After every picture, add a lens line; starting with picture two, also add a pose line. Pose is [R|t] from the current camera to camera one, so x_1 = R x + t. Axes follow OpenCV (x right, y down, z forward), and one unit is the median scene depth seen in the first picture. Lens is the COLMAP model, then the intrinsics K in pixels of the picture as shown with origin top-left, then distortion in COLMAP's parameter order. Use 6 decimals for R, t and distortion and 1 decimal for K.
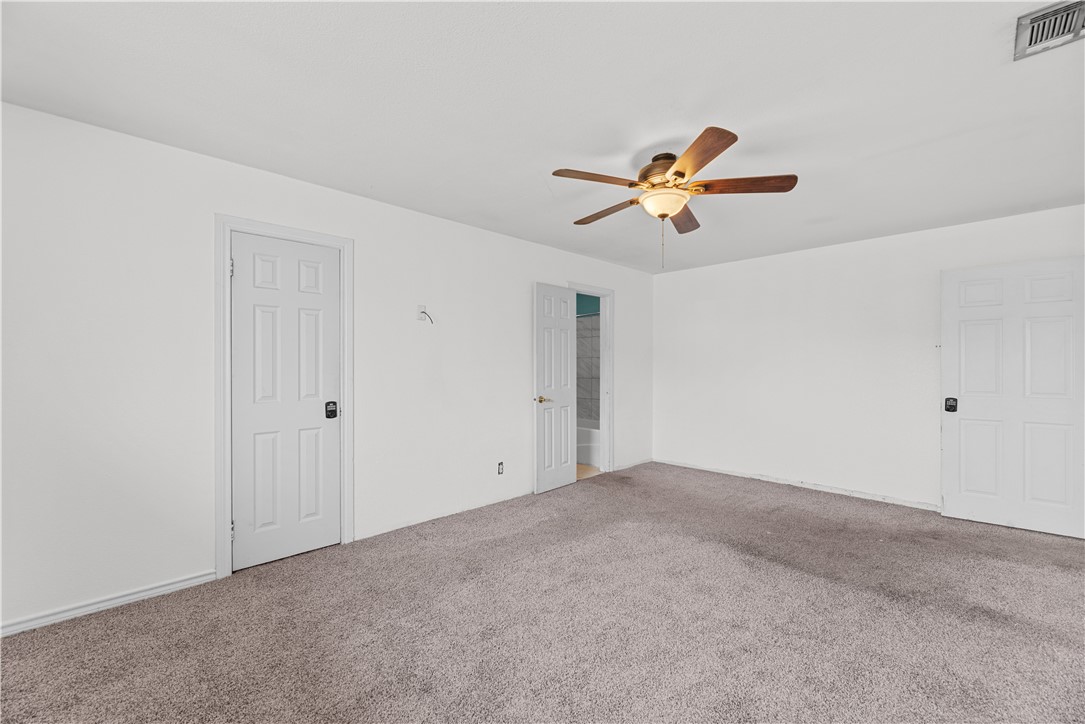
lens RADIAL K [[447.5, 0, 541.5], [0, 447.5, 368.8], [0, 0, 1]] dist [0.000348, -0.000585]
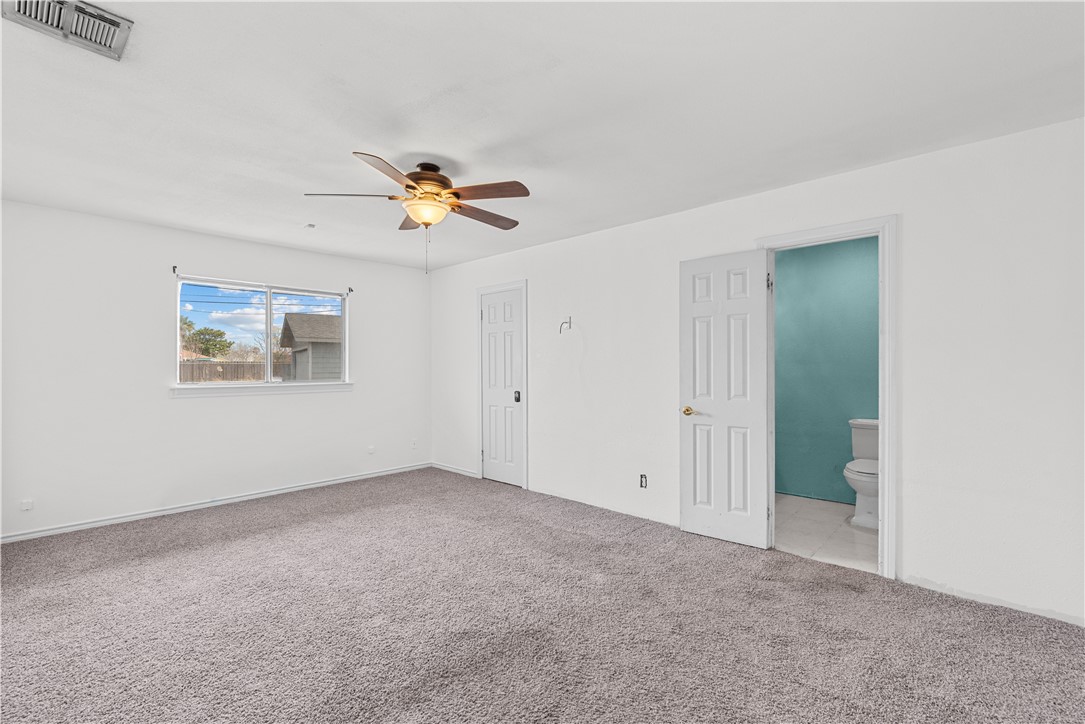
lens RADIAL K [[474.1, 0, 548.4], [0, 474.1, 363.3], [0, 0, 1]] dist [-0.001209, -0.000597]
pose [[0.043882, -0.011894, -0.998966, 0.803709], [-0.002675, 0.999924, -0.012023, -0.003650], [0.999033, 0.003200, 0.043847, 0.713981]]
